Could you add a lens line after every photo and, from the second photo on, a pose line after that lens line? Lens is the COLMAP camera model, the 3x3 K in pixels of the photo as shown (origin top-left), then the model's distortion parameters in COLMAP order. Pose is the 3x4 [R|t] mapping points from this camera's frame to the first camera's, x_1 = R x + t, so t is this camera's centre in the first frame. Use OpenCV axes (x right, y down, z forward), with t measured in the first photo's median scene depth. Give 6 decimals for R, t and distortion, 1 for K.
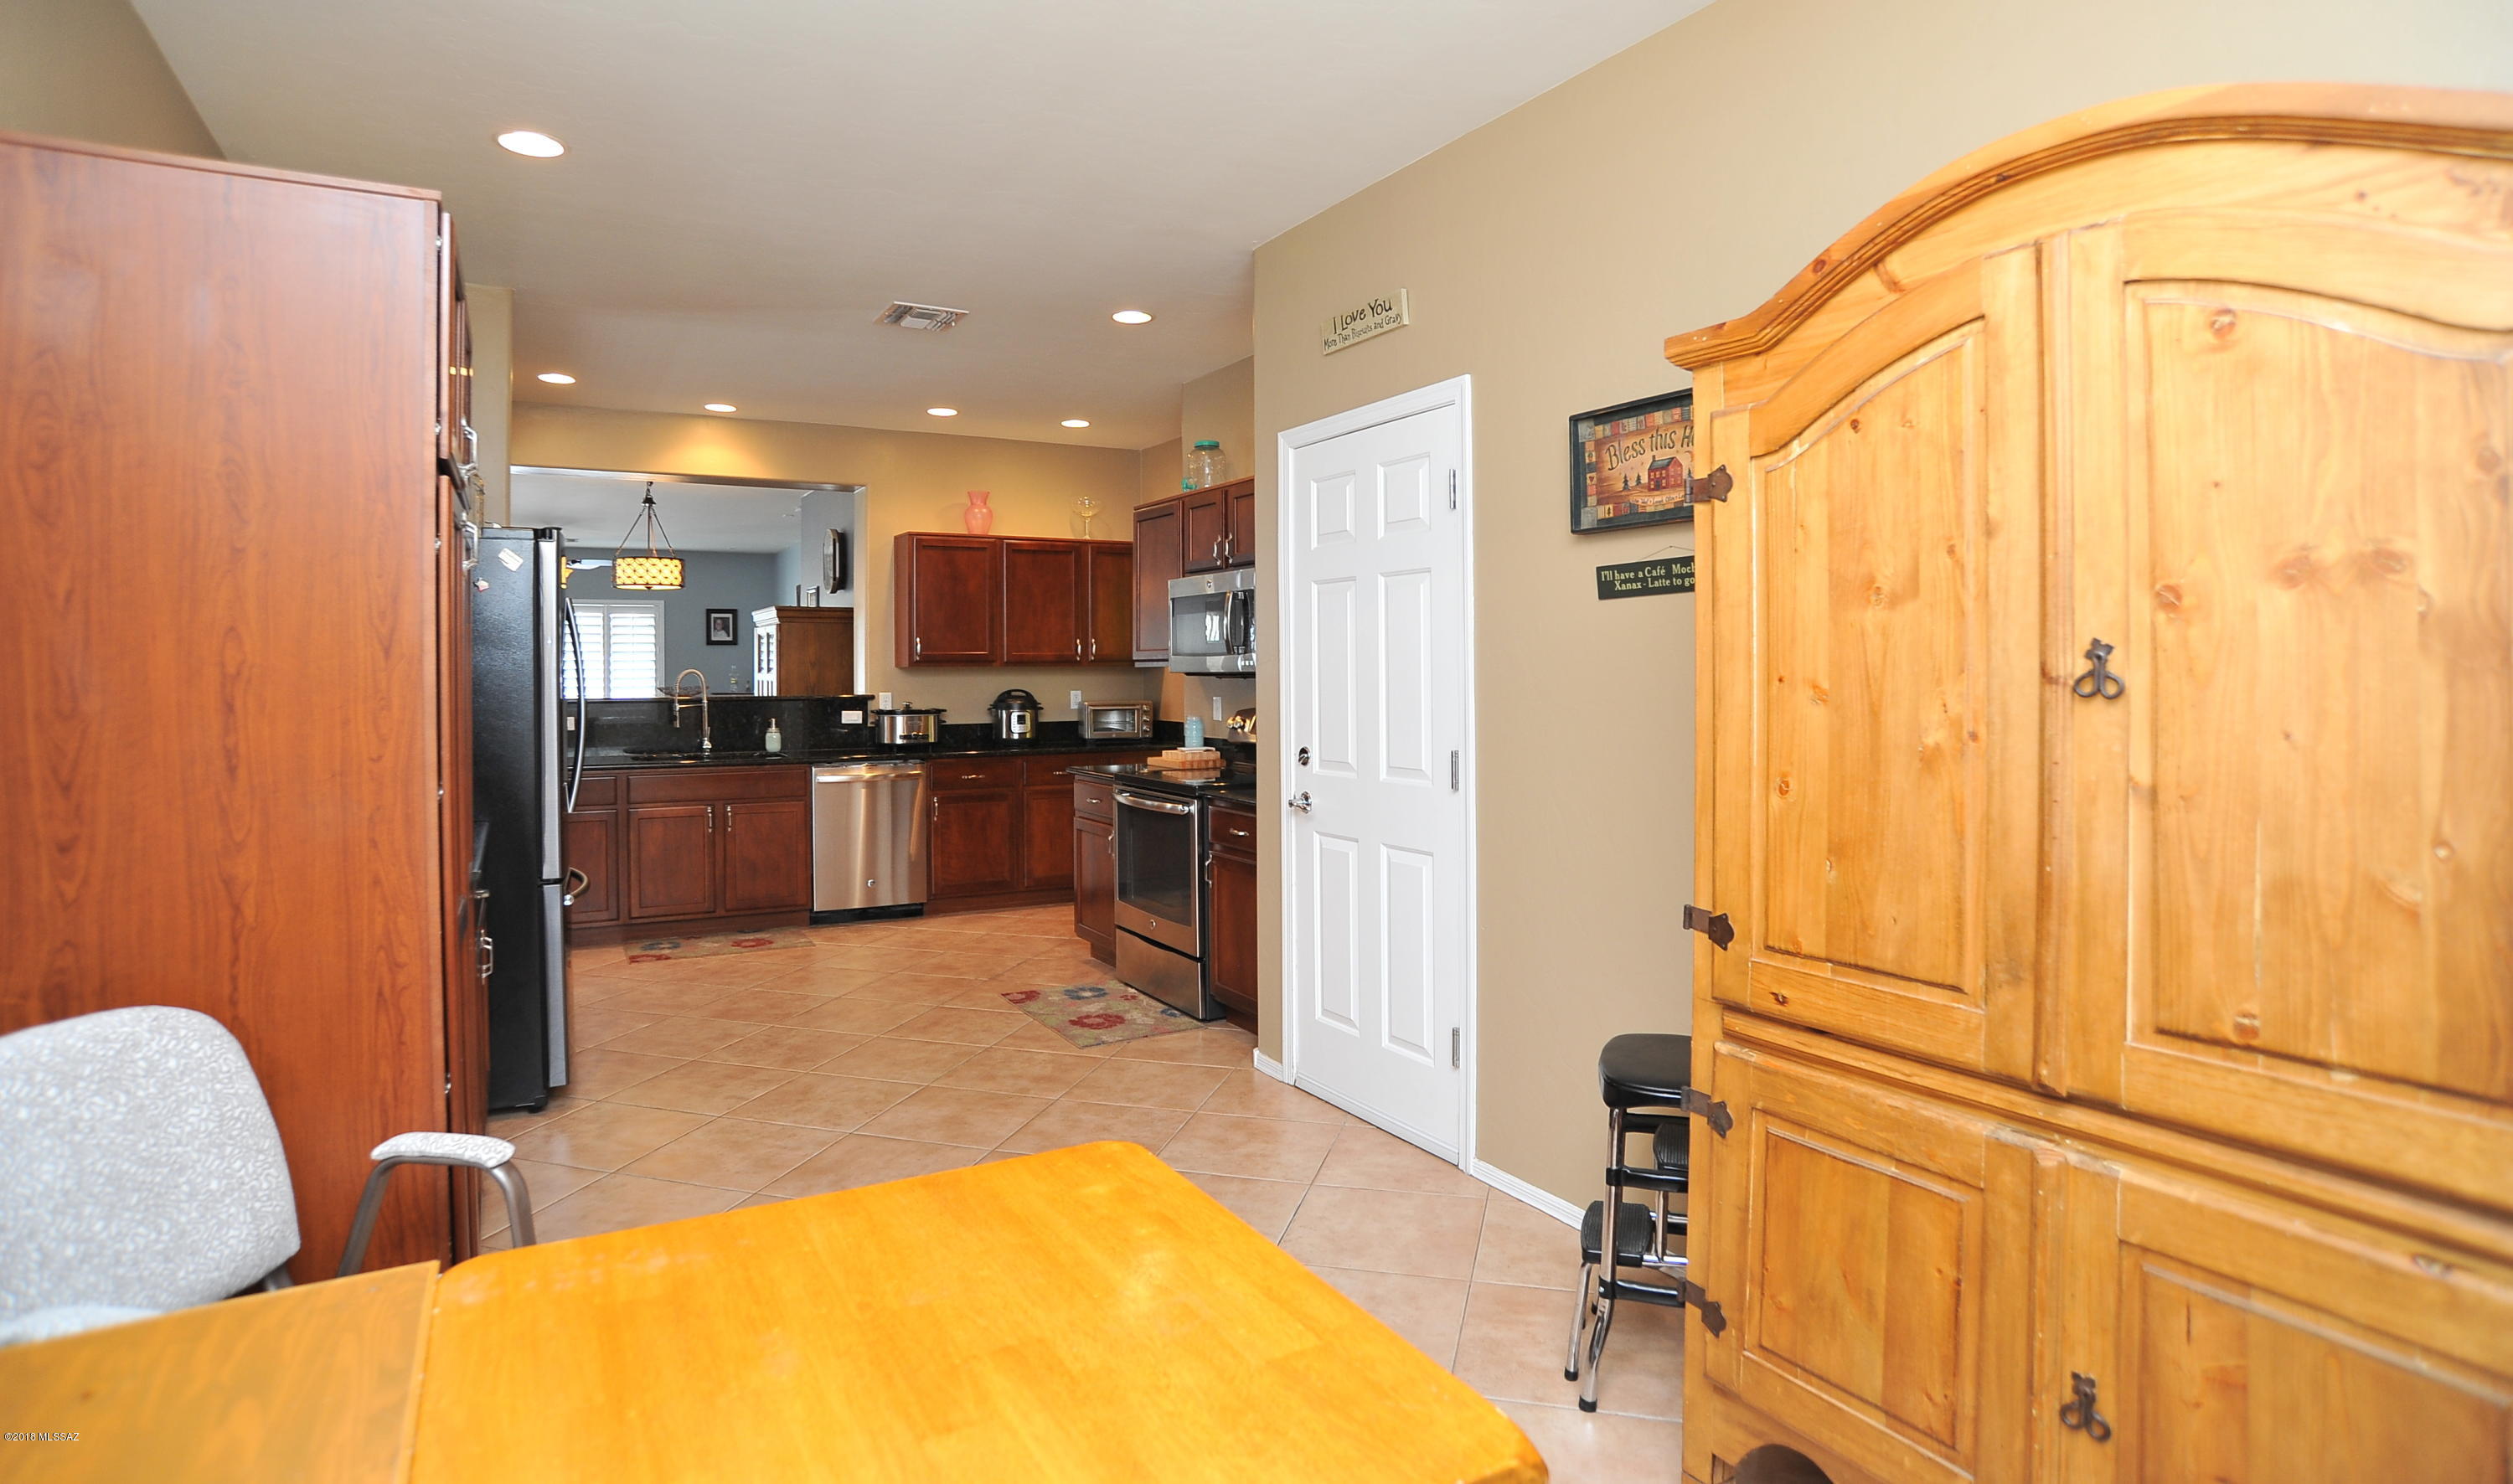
lens RADIAL K [[1297.3, 0, 1254.3], [0, 1297.3, 670.7], [0, 0, 1]] dist [-0.110460, 0.050397]
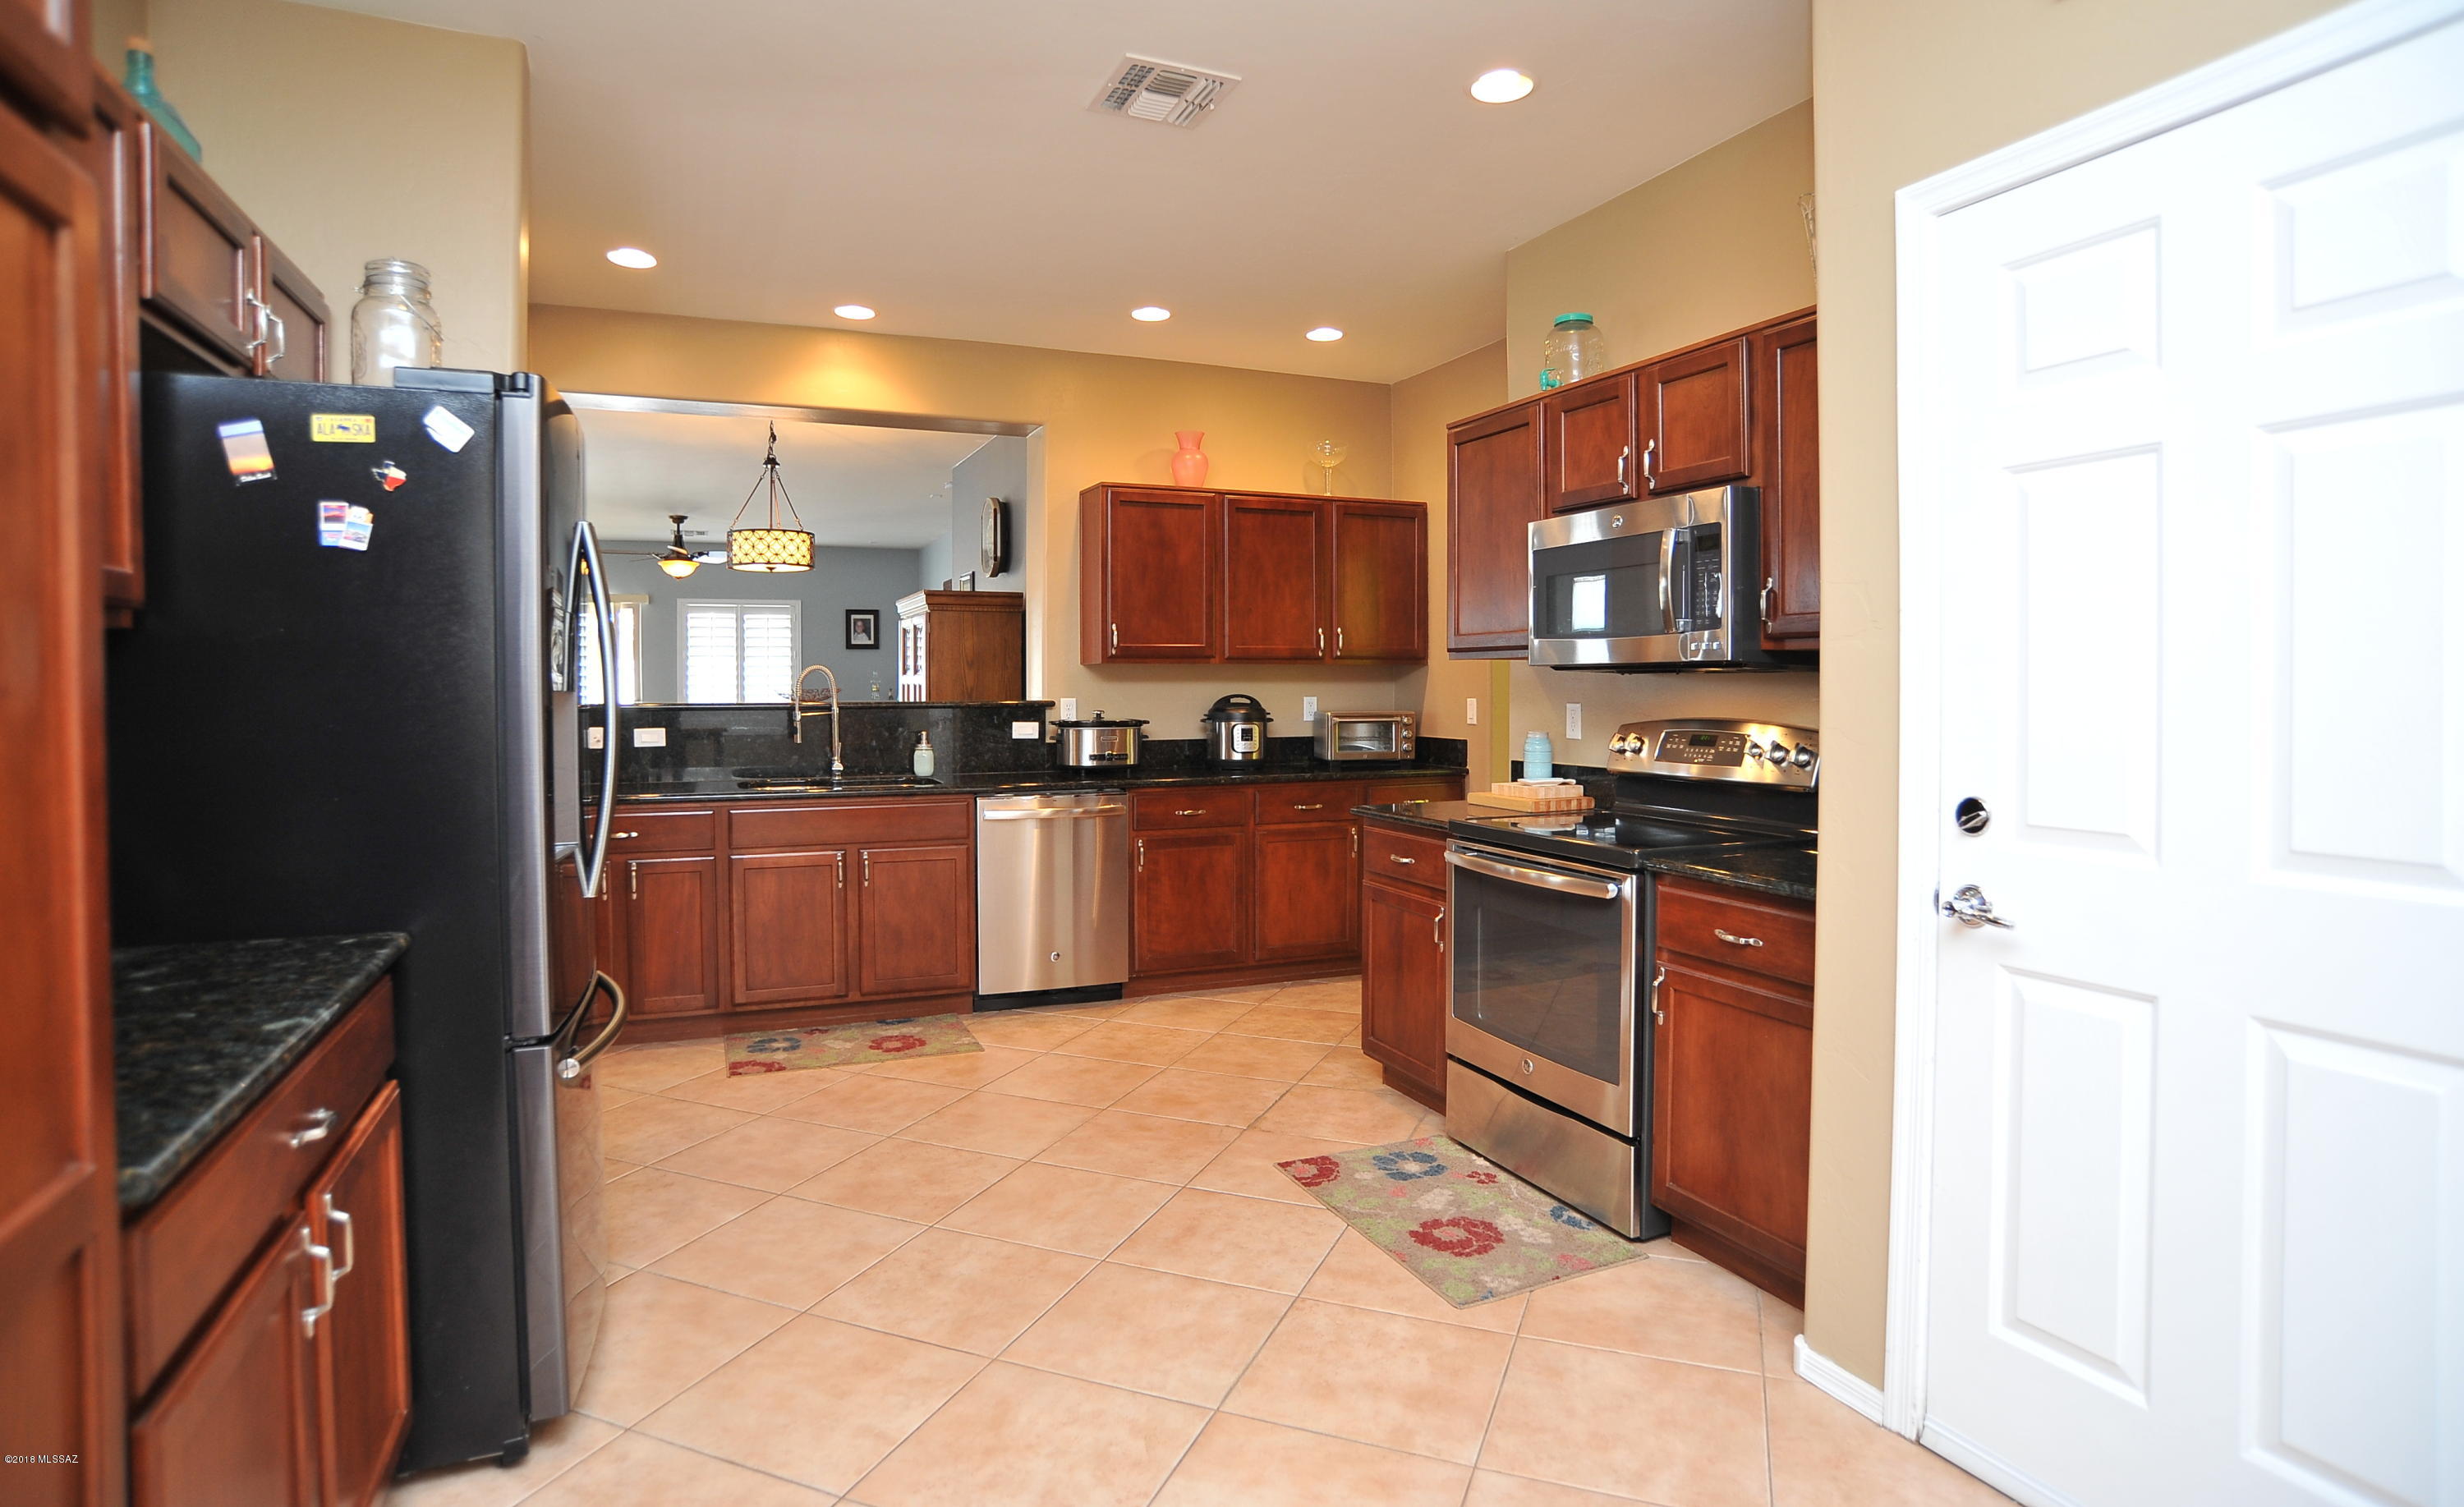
lens RADIAL K [[1269.2, 0, 1220.6], [0, 1269.2, 710.6], [0, 0, 1]] dist [-0.091155, 0.000792]
pose [[0.992620, 0.005844, -0.121126, -0.119794], [-0.003368, 0.999781, 0.020635, 0.009772], [0.121220, -0.020074, 0.992423, 0.300314]]
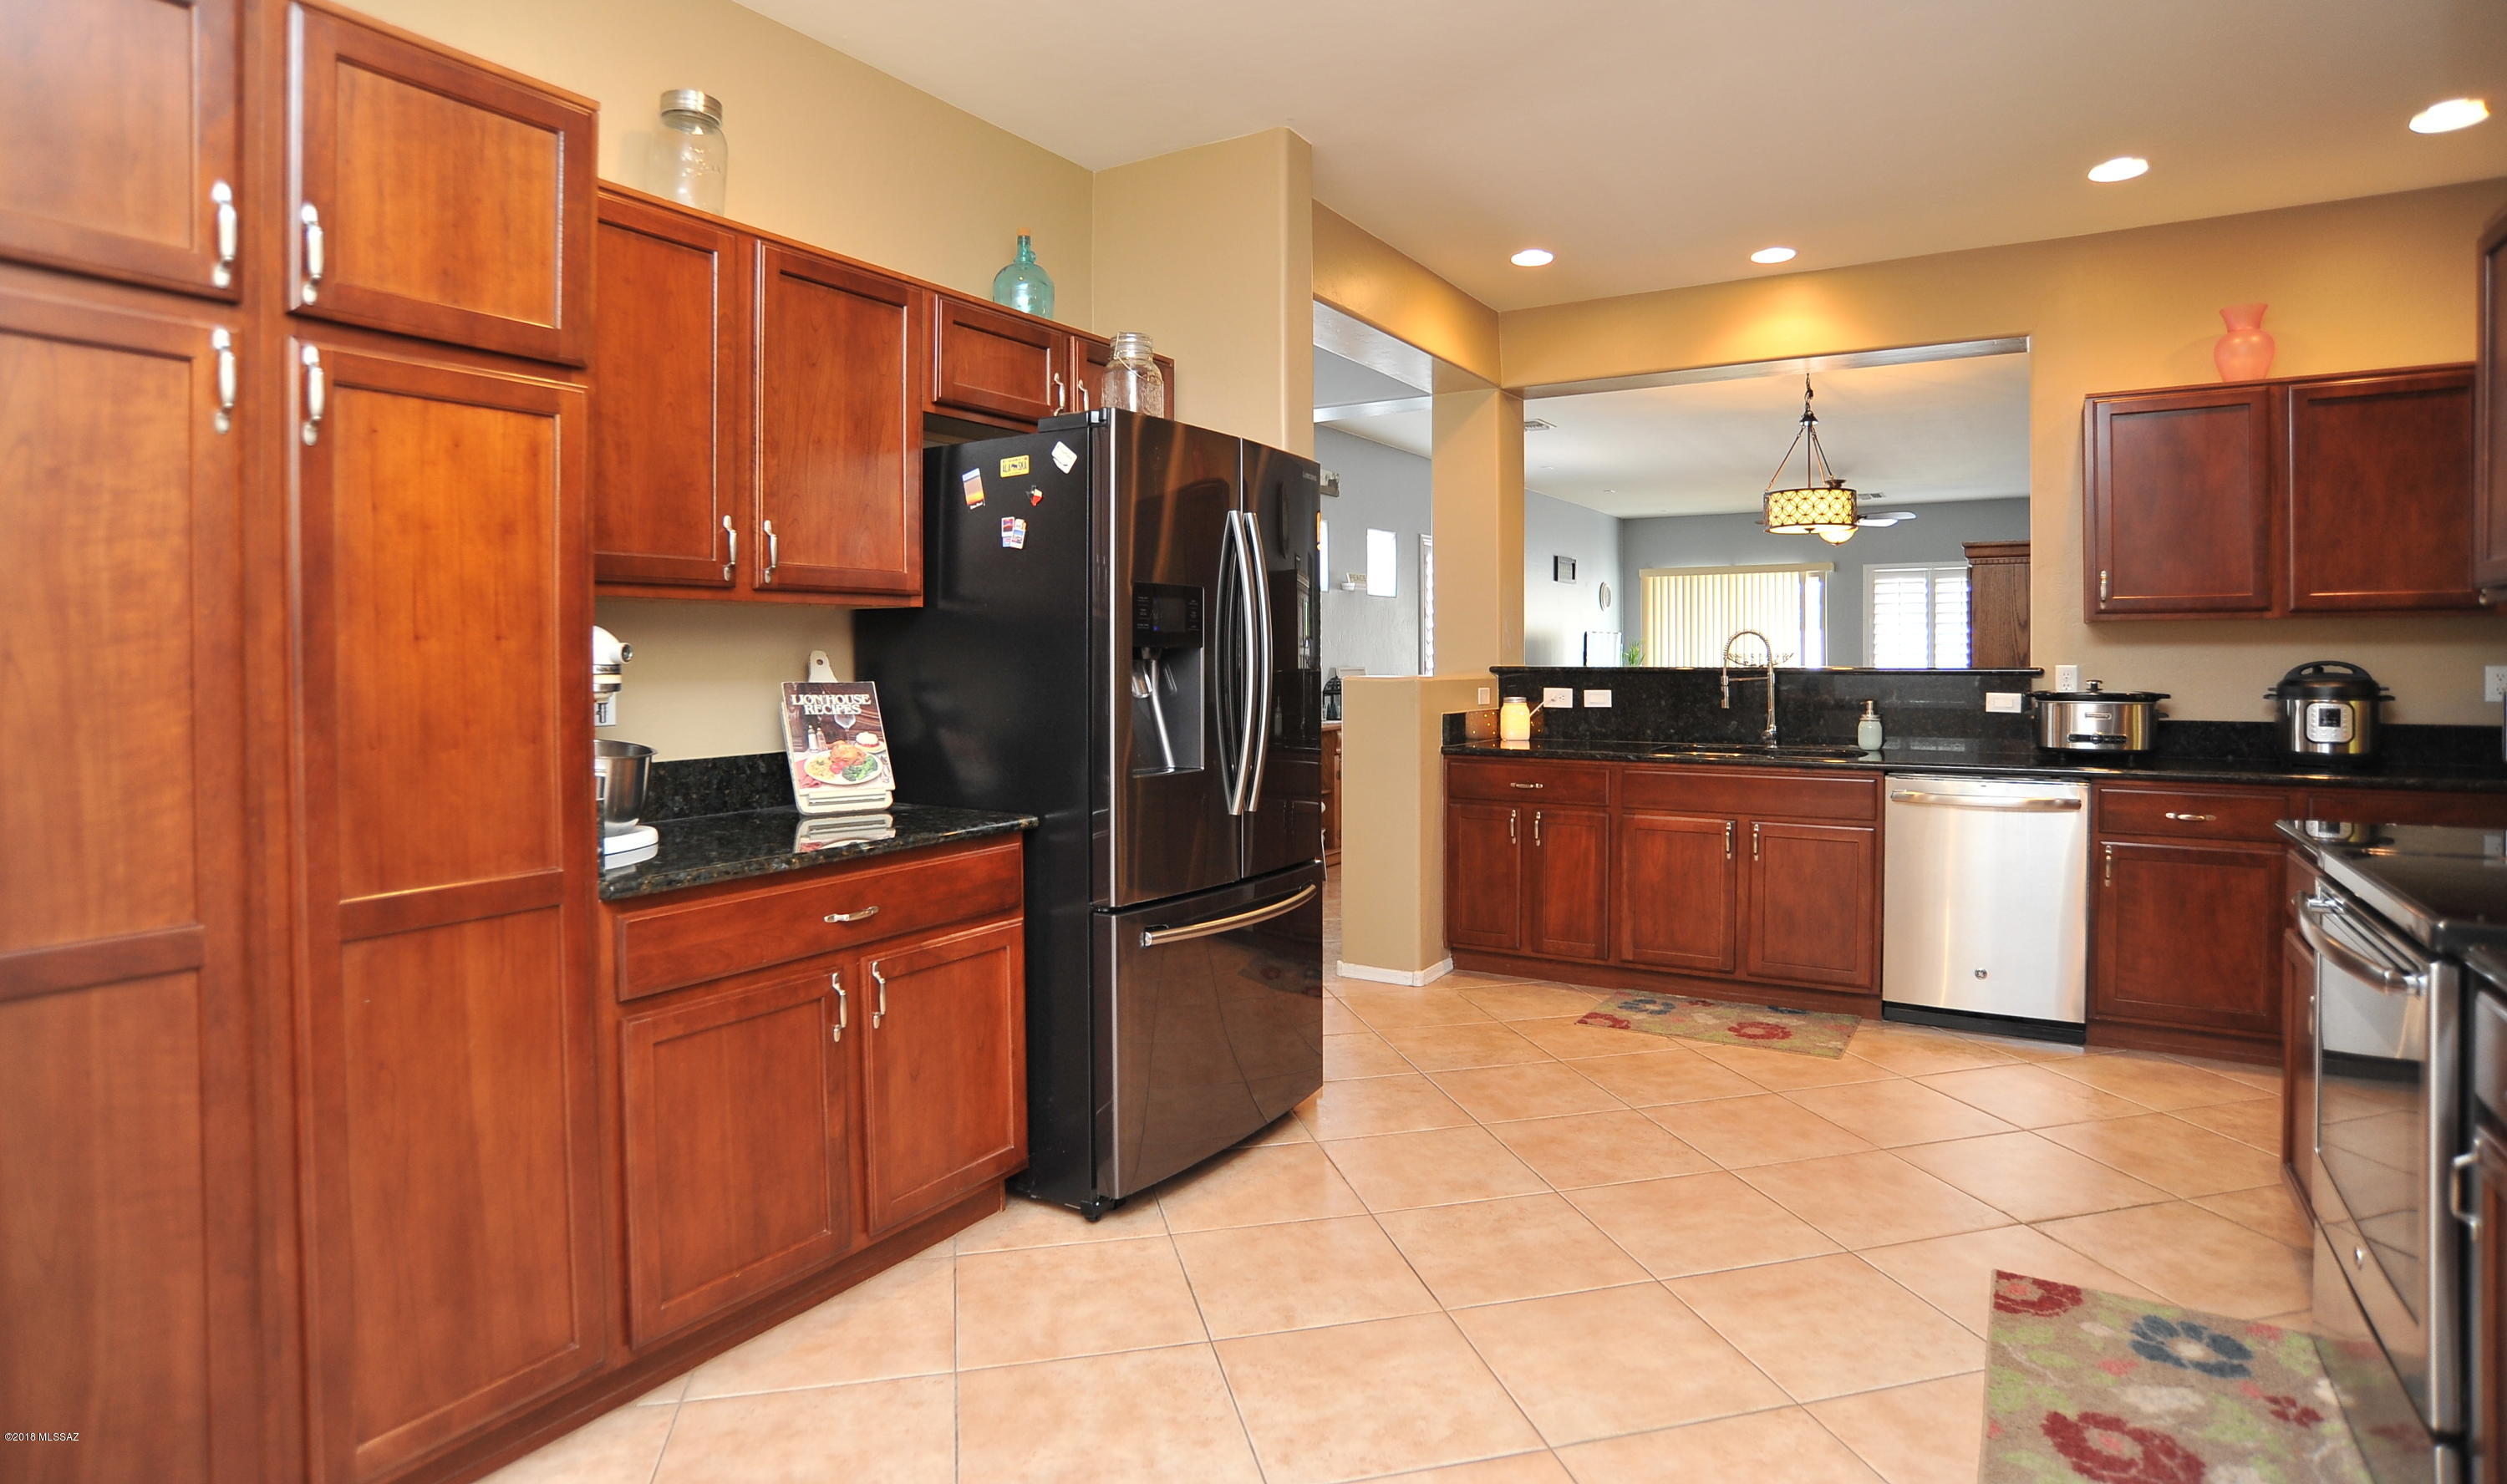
lens RADIAL K [[1294.3, 0, 1251.3], [0, 1294.3, 670.9], [0, 0, 1]] dist [-0.110460, 0.050397]
pose [[0.463912, 0.012784, -0.885789, 0.066368], [-0.001402, 0.999905, 0.013697, 0.013805], [0.885880, -0.005112, 0.463886, 0.422537]]
